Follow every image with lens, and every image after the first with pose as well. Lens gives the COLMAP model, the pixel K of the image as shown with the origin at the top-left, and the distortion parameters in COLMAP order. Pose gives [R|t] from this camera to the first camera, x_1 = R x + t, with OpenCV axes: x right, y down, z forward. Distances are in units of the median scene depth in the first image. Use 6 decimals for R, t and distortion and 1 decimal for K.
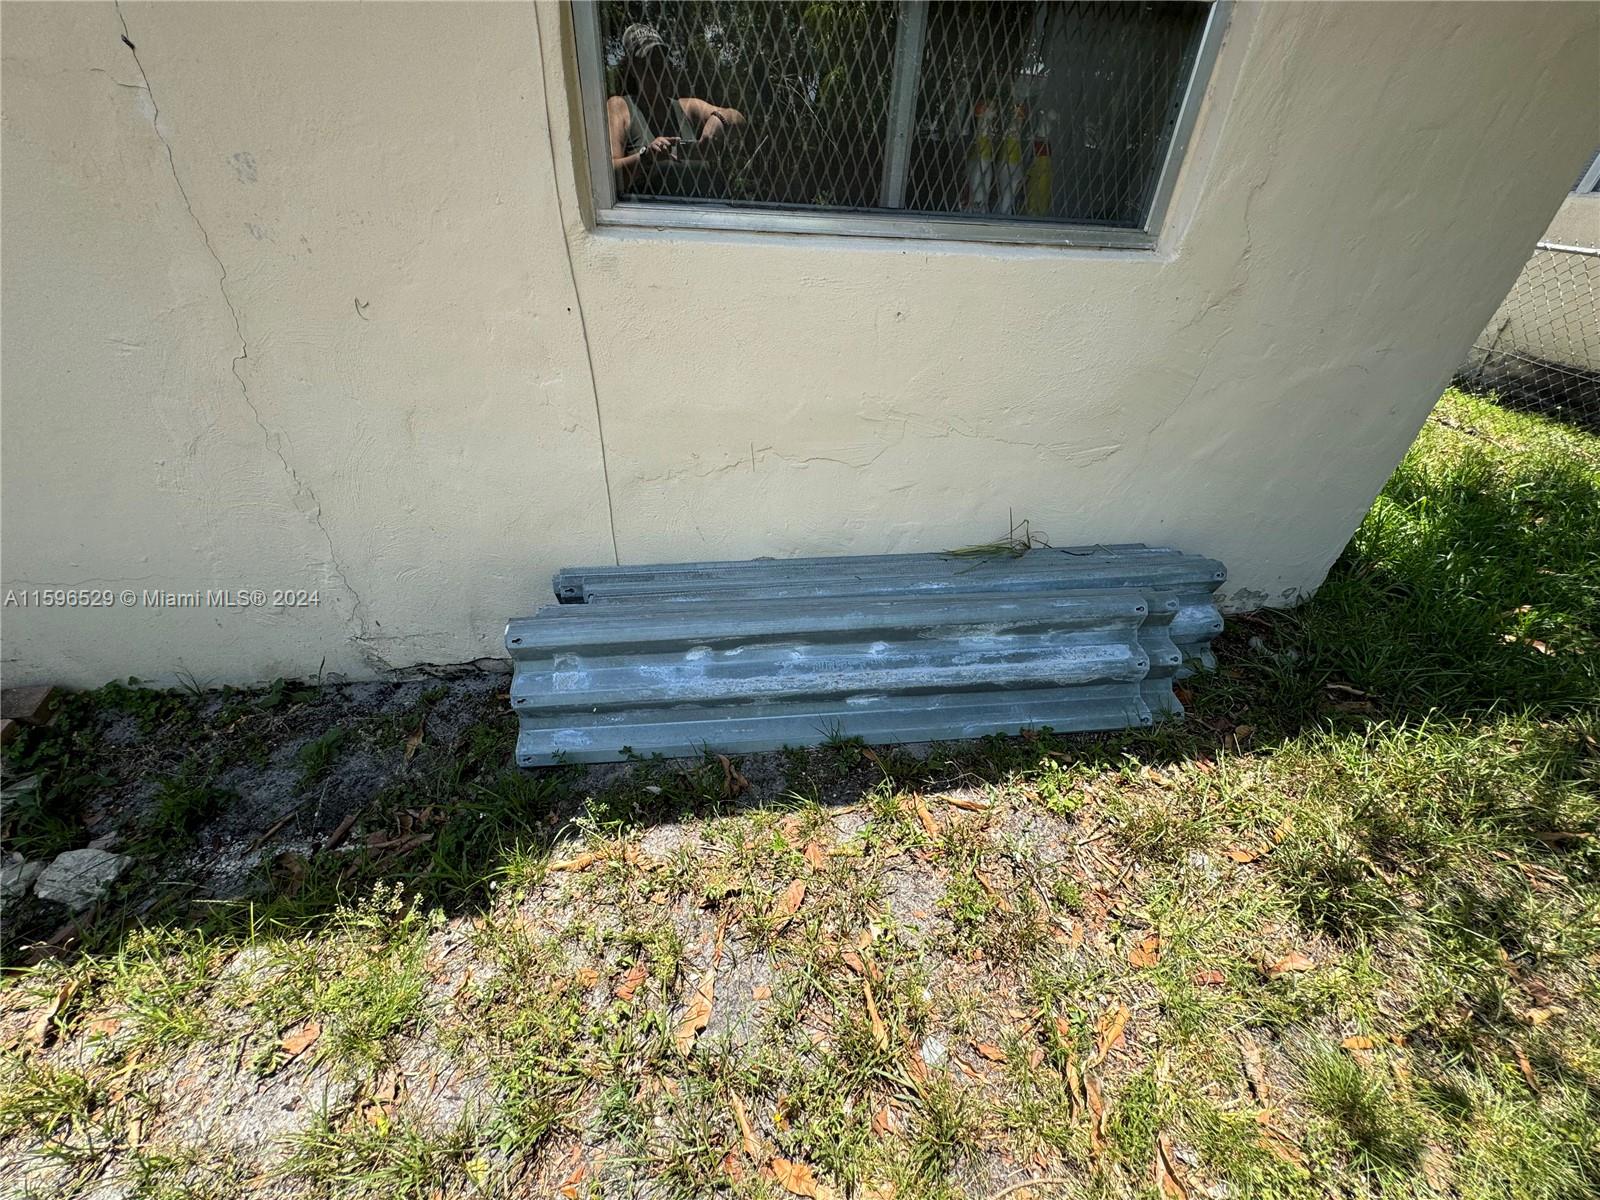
lens RADIAL K [[639.8, 0, 800.0], [0, 639.8, 600.0], [0, 0, 1]] dist [0.001770, -0.000319]
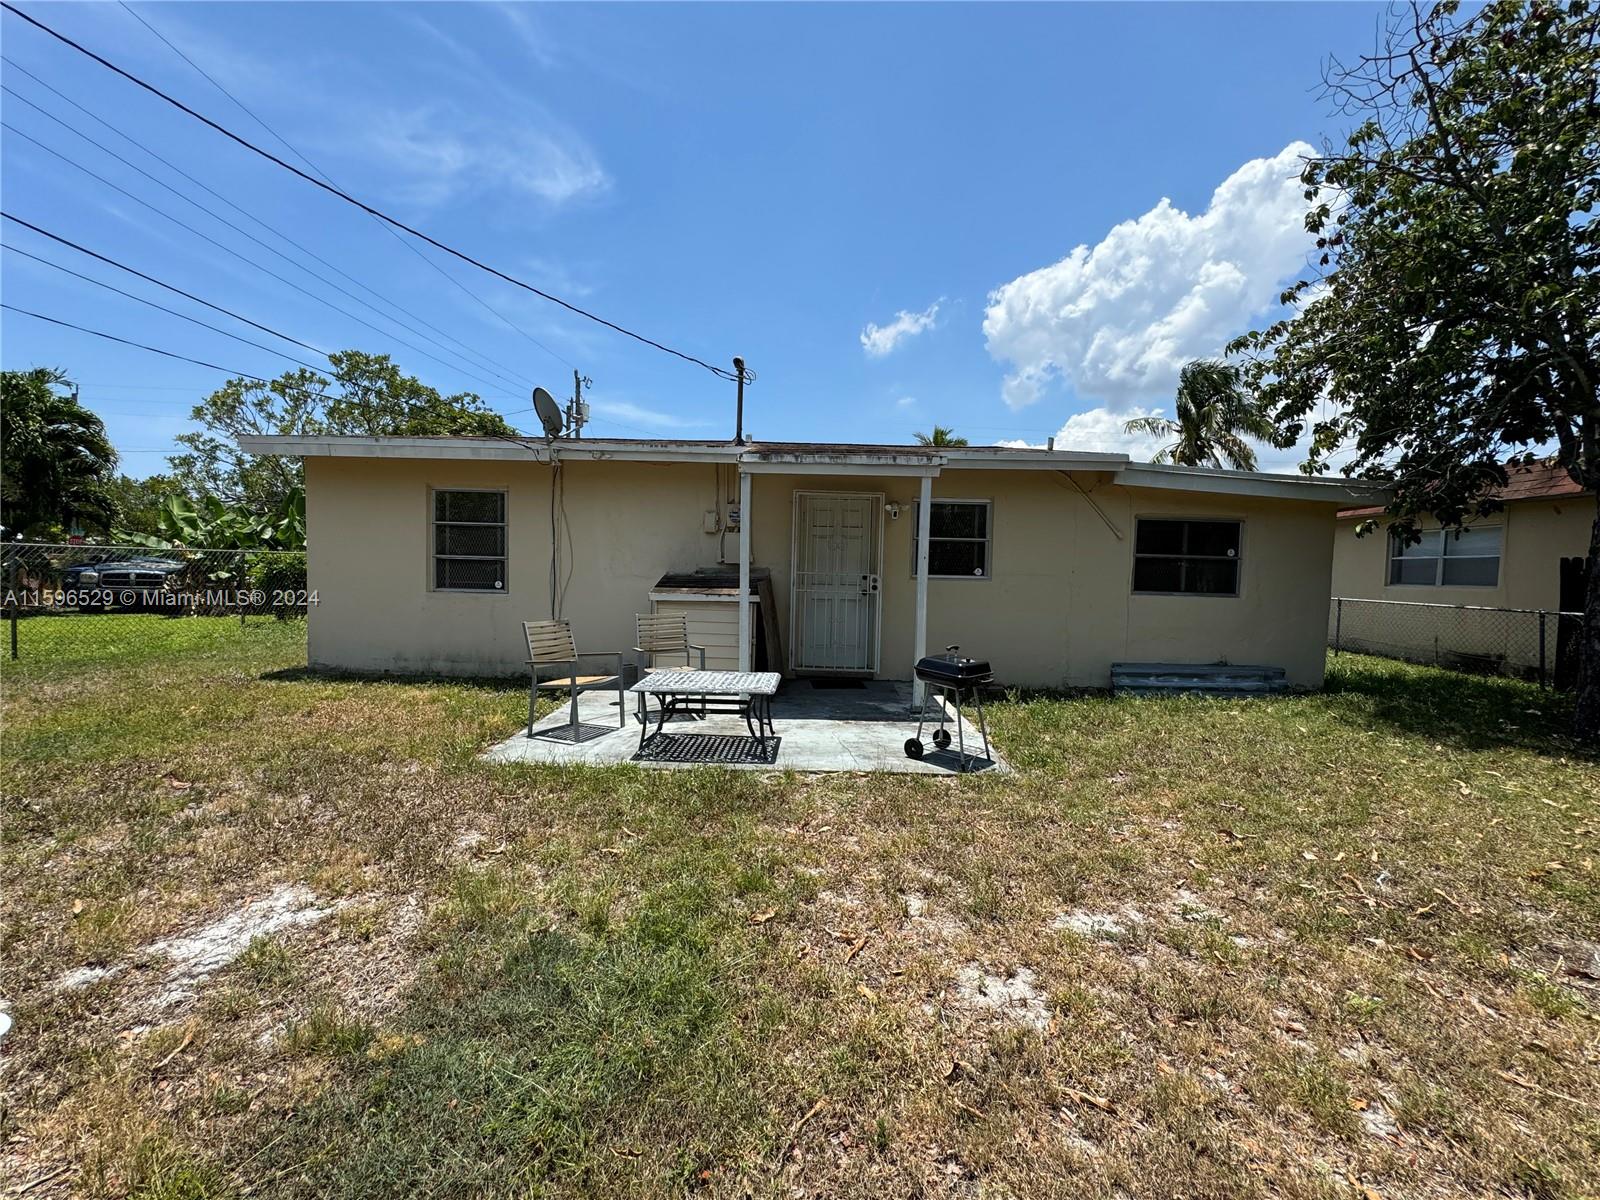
lens RADIAL K [[639.8, 0, 800.0], [0, 639.8, 600.0], [0, 0, 1]] dist [0.001770, -0.000319]
pose [[0.988283, -0.019994, -0.151320, -1.793895], [-0.060384, 0.859290, -0.507911, 1.915582], [0.140183, 0.511097, 0.848014, -3.183406]]
